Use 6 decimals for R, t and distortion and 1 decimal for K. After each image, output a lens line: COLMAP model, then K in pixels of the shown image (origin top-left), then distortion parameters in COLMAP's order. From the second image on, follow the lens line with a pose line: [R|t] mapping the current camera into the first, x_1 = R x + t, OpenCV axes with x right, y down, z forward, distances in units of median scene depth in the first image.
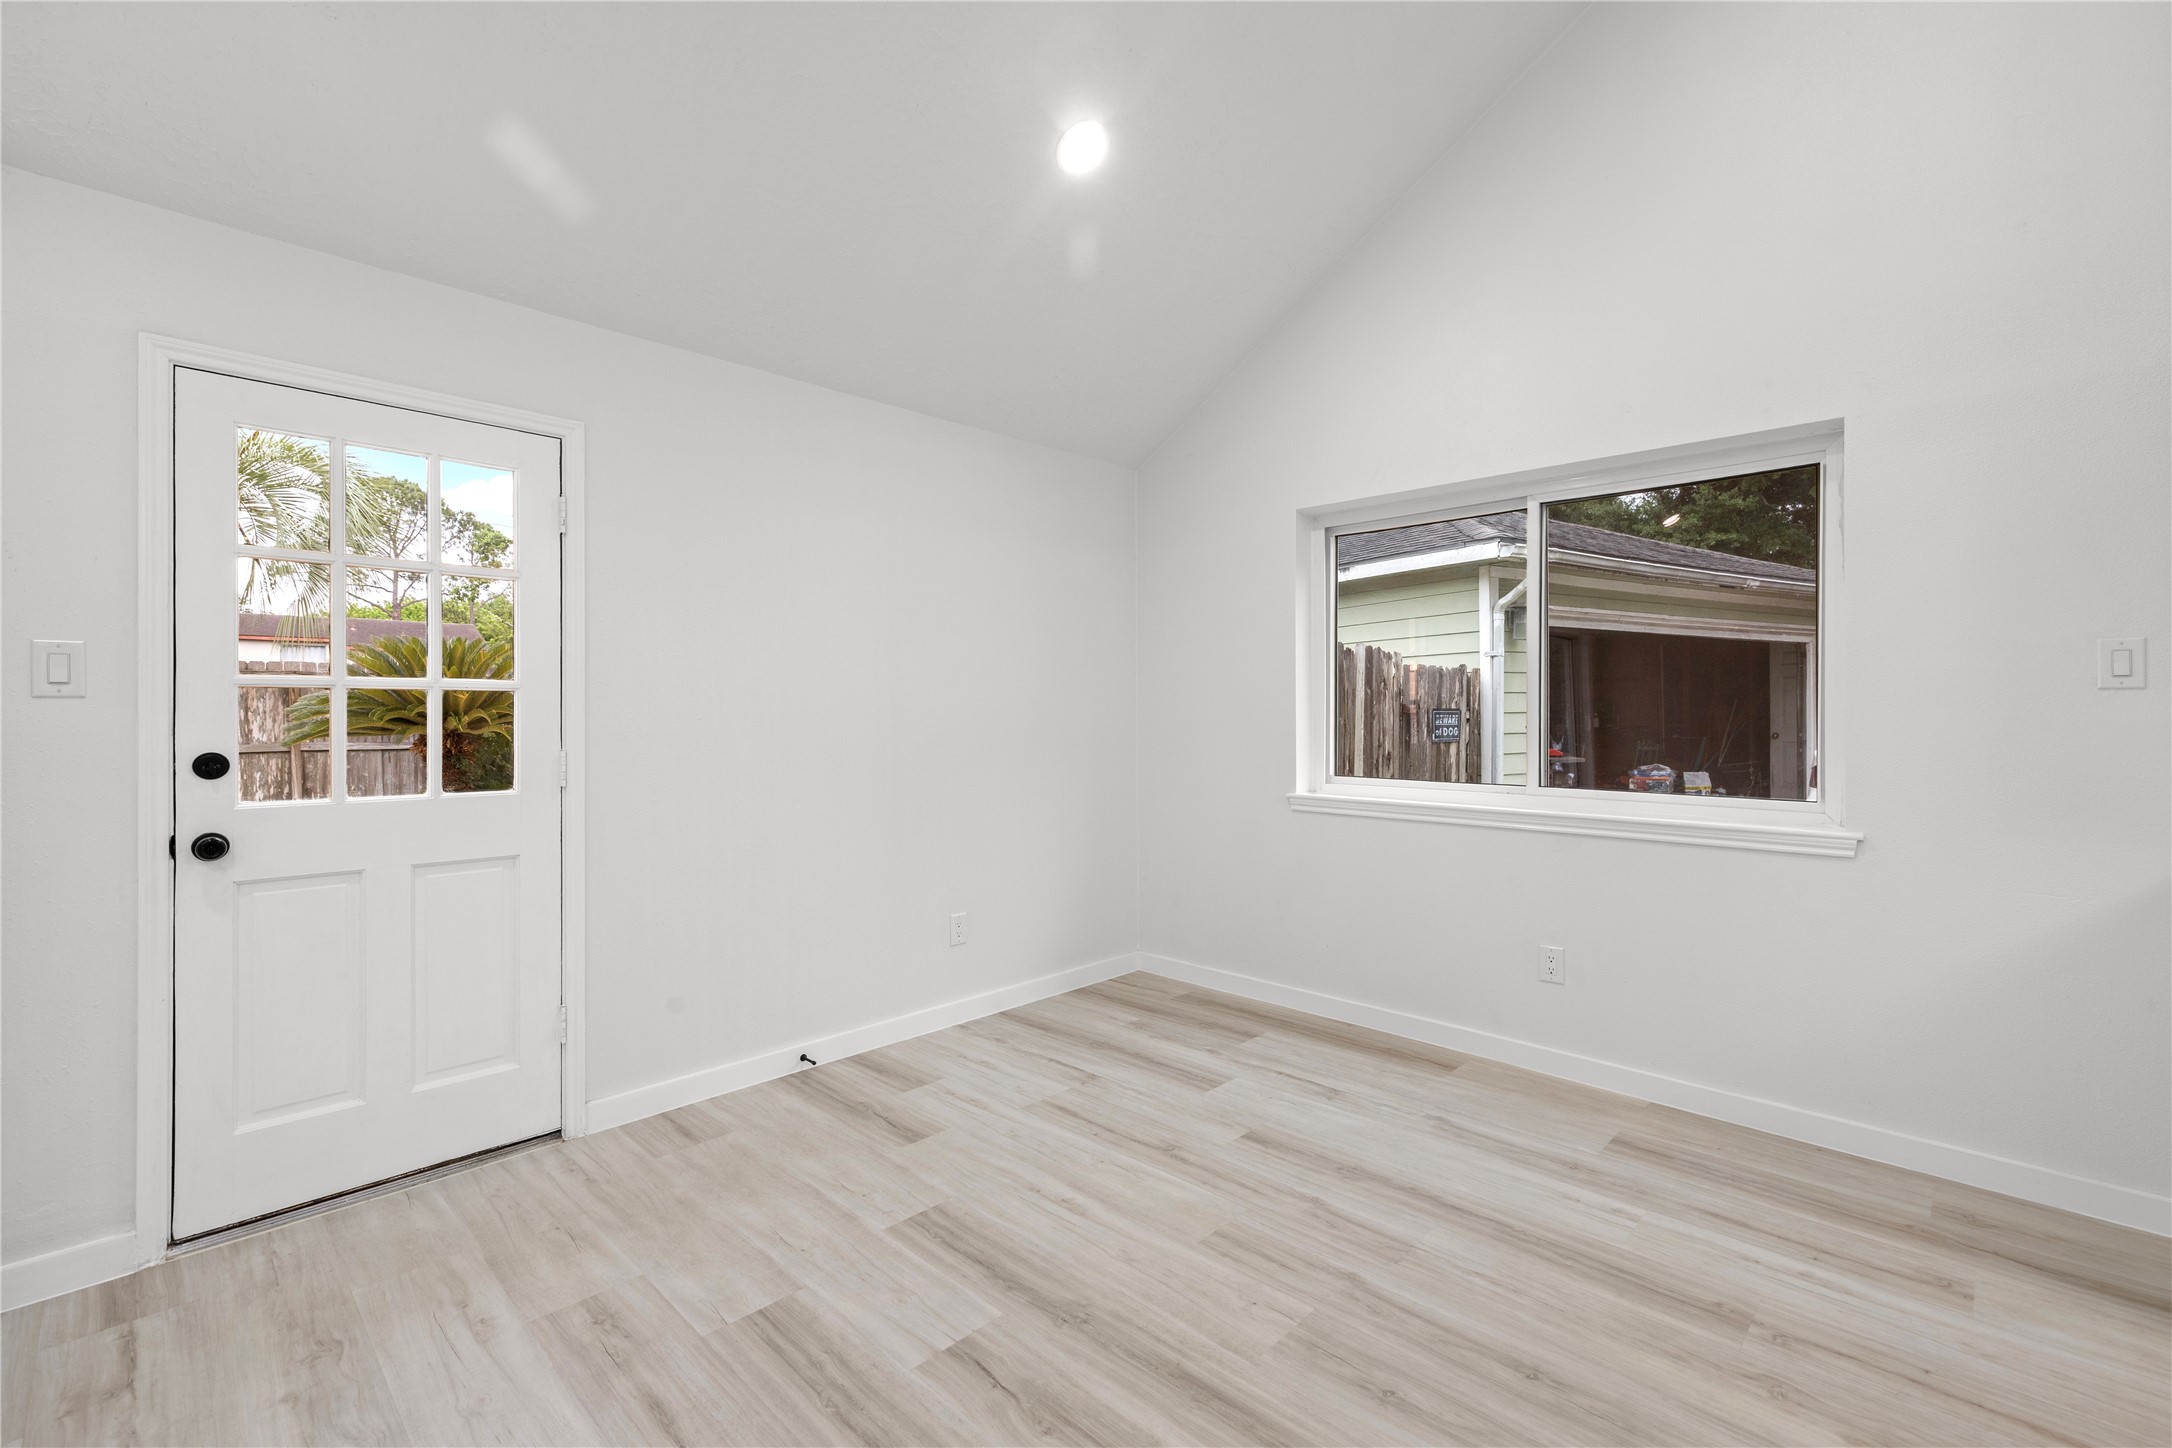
lens RADIAL K [[920.8, 0, 1070.0], [0, 920.8, 712.6], [0, 0, 1]] dist [0.000757, 0.000522]
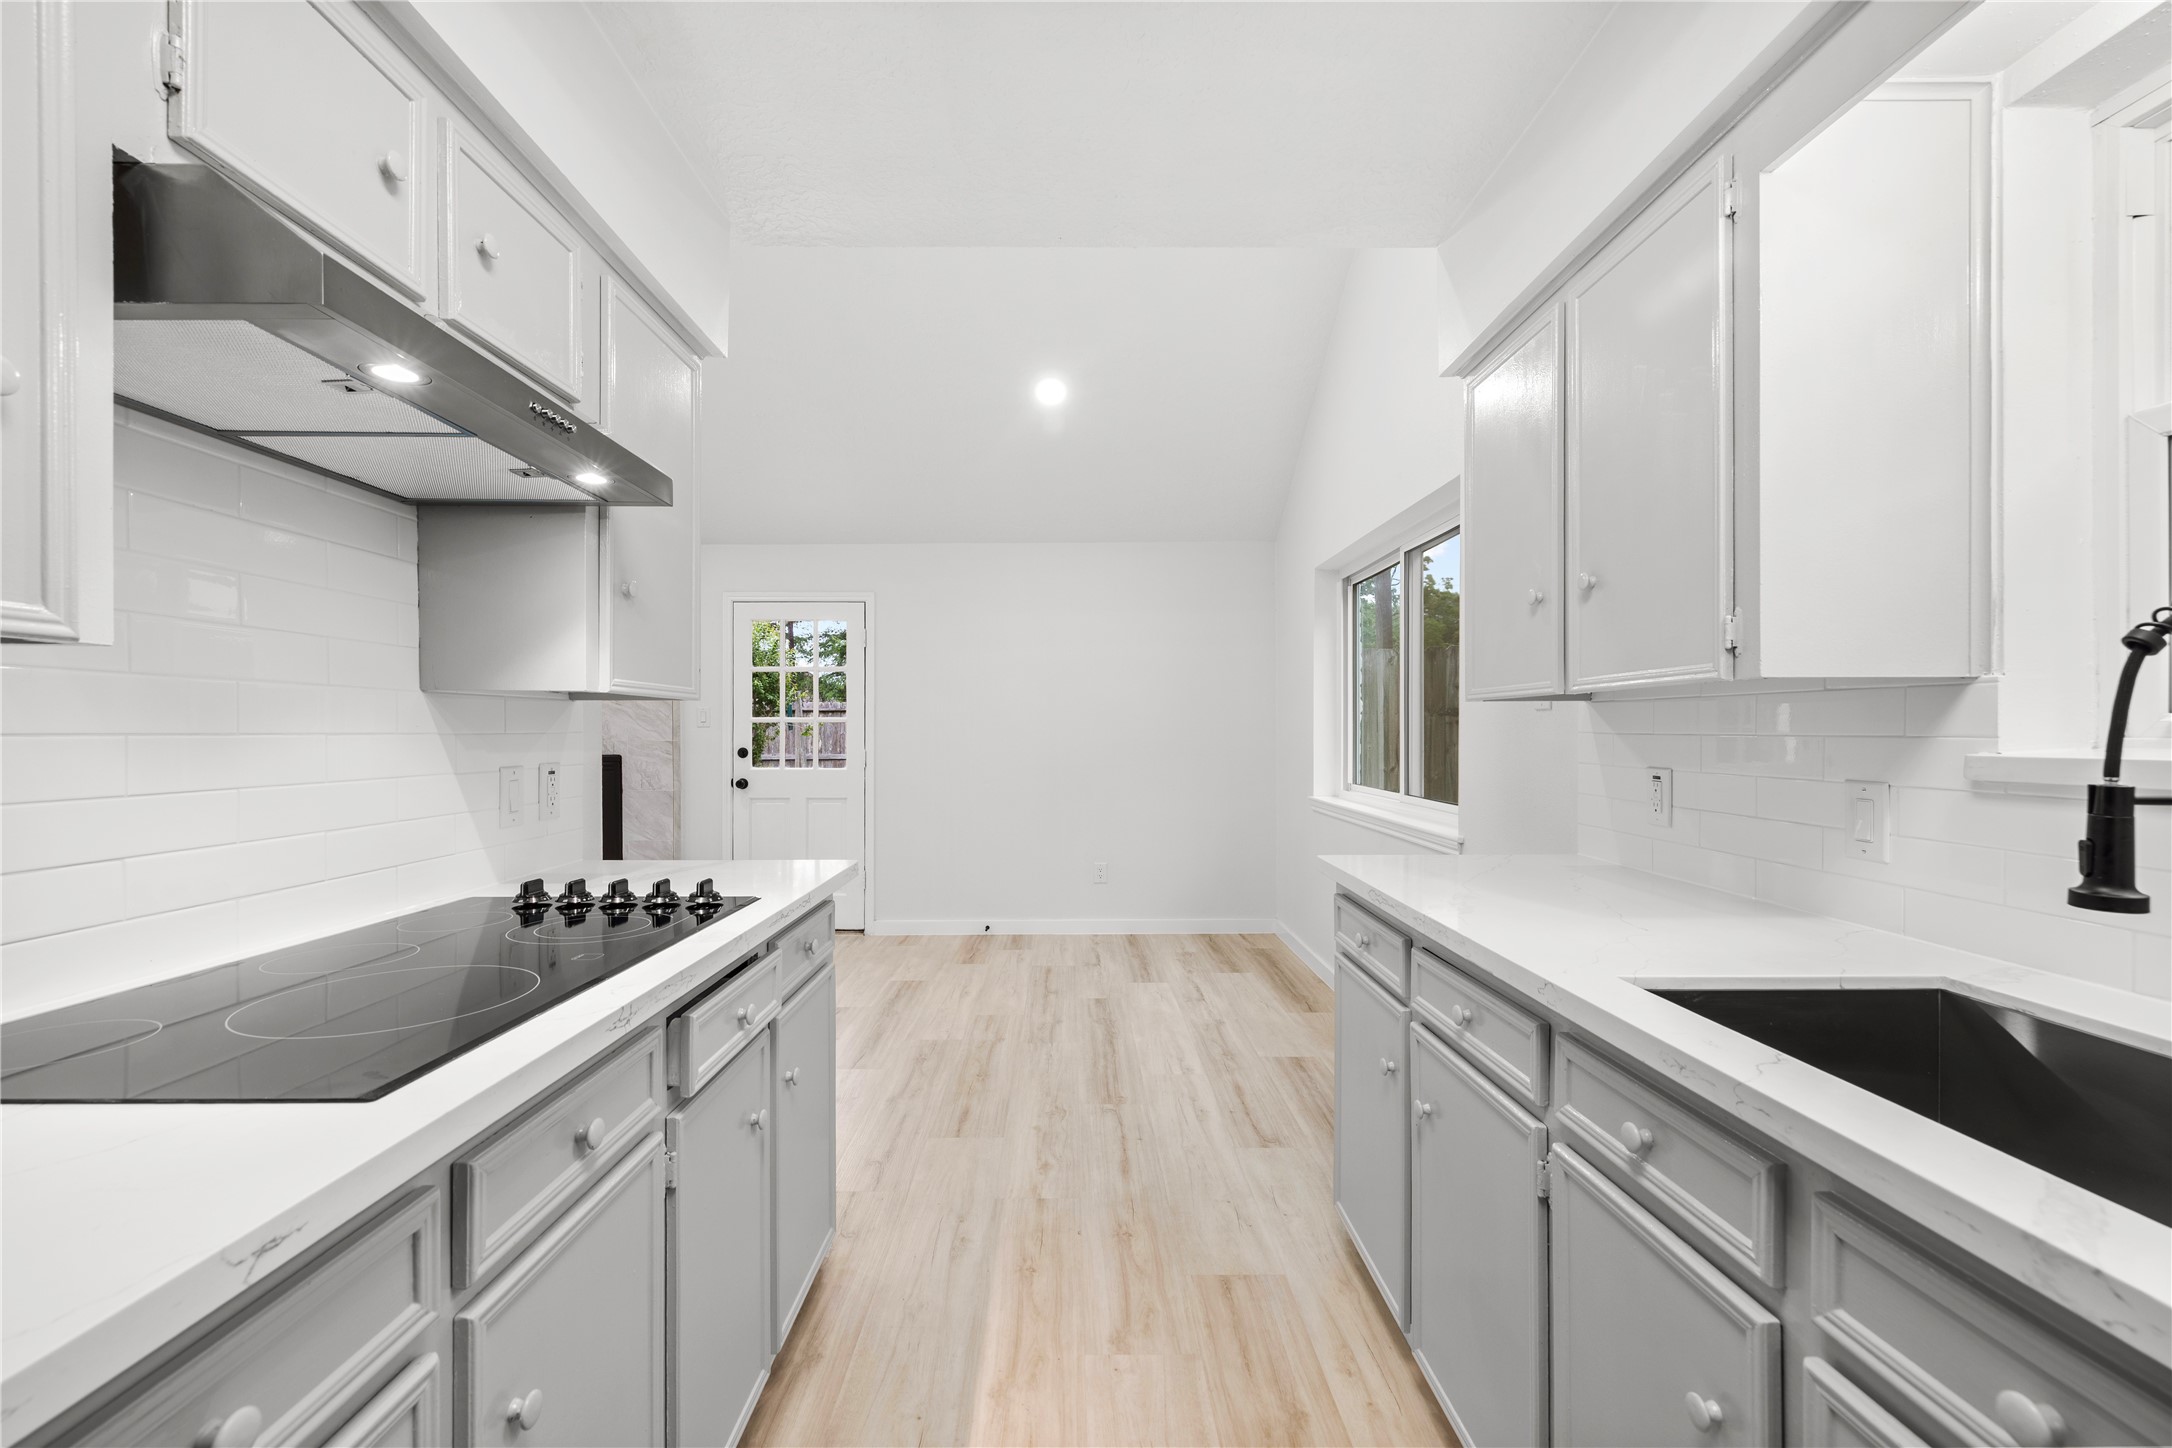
lens RADIAL K [[920.8, 0, 1107.2], [0, 920.8, 728.2], [0, 0, 1]] dist [0.000757, 0.000522]
pose [[0.716913, -0.005833, -0.697138, 1.347692], [0.001124, 0.999973, -0.007212, 0.006094], [0.697162, 0.004387, 0.716901, -0.129755]]
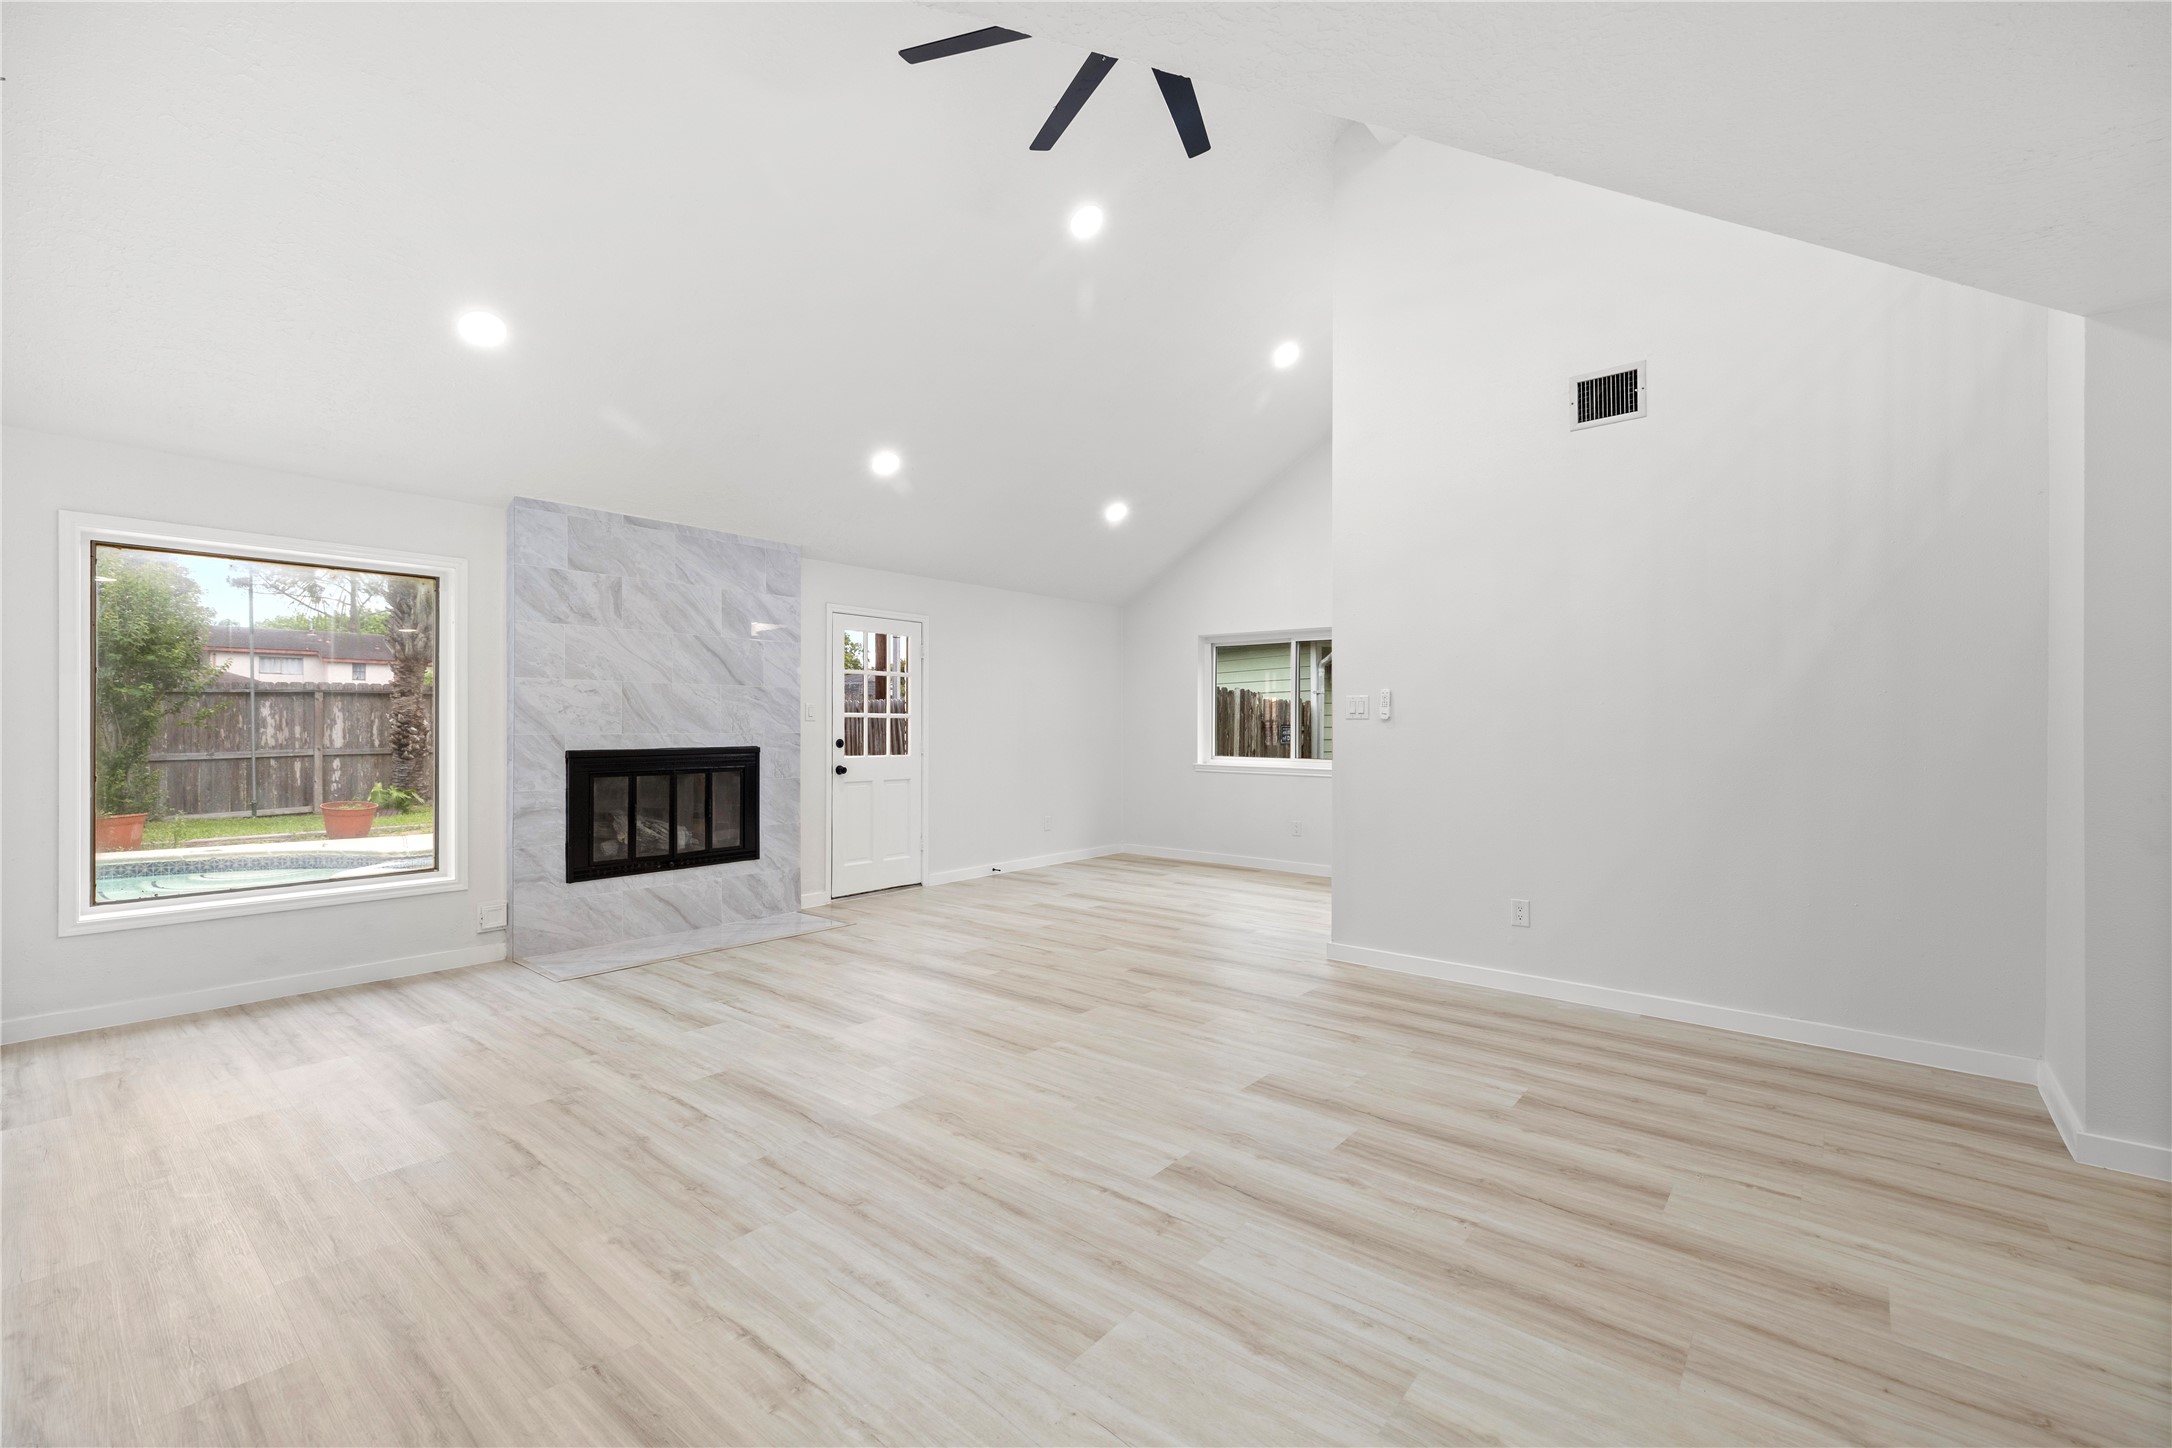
lens RADIAL K [[920.8, 0, 1049.6], [0, 920.8, 726.0], [0, 0, 1]] dist [0.000757, 0.000522]
pose [[0.997908, 0.004806, 0.064476, -0.360912], [-0.004962, 0.999985, 0.002262, -0.007927], [-0.064464, -0.002577, 0.997917, -1.693150]]
